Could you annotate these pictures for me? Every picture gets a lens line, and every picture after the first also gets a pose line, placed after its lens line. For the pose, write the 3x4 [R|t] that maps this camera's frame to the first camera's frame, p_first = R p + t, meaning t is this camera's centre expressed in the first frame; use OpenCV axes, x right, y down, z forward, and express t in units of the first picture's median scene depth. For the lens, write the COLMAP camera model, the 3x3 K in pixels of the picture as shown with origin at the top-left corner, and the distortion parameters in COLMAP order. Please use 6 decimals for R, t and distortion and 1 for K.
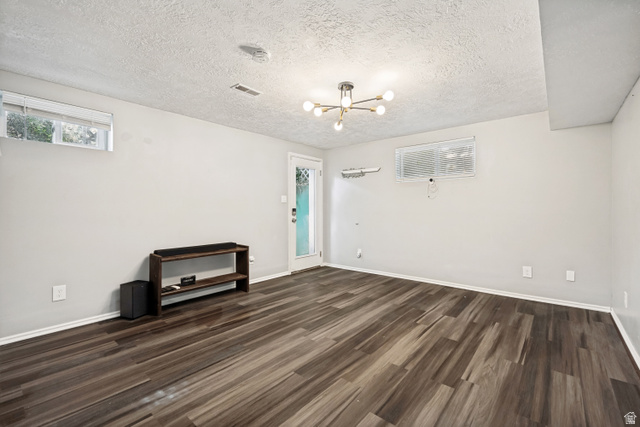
lens RADIAL K [[279.8, 0, 318.3], [0, 279.8, 206.9], [0, 0, 1]] dist [0.000385, -0.000095]
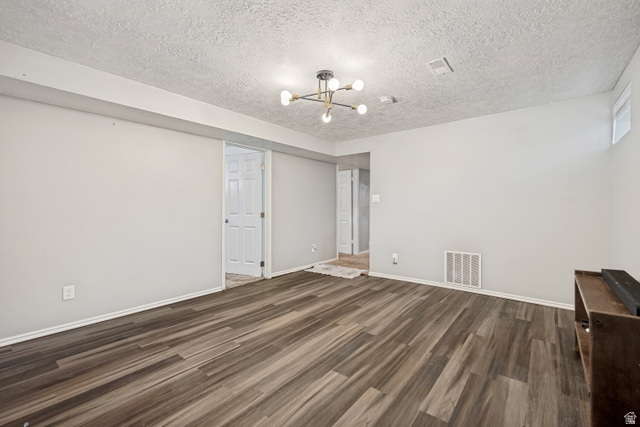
lens RADIAL K [[279.8, 0, 318.3], [0, 279.8, 206.9], [0, 0, 1]] dist [0.000385, -0.000095]
pose [[-0.999755, 0.005857, -0.021347, 0.144095], [0.006055, 0.999939, -0.009194, 0.014599], [0.021292, -0.009321, -0.999730, 1.939616]]
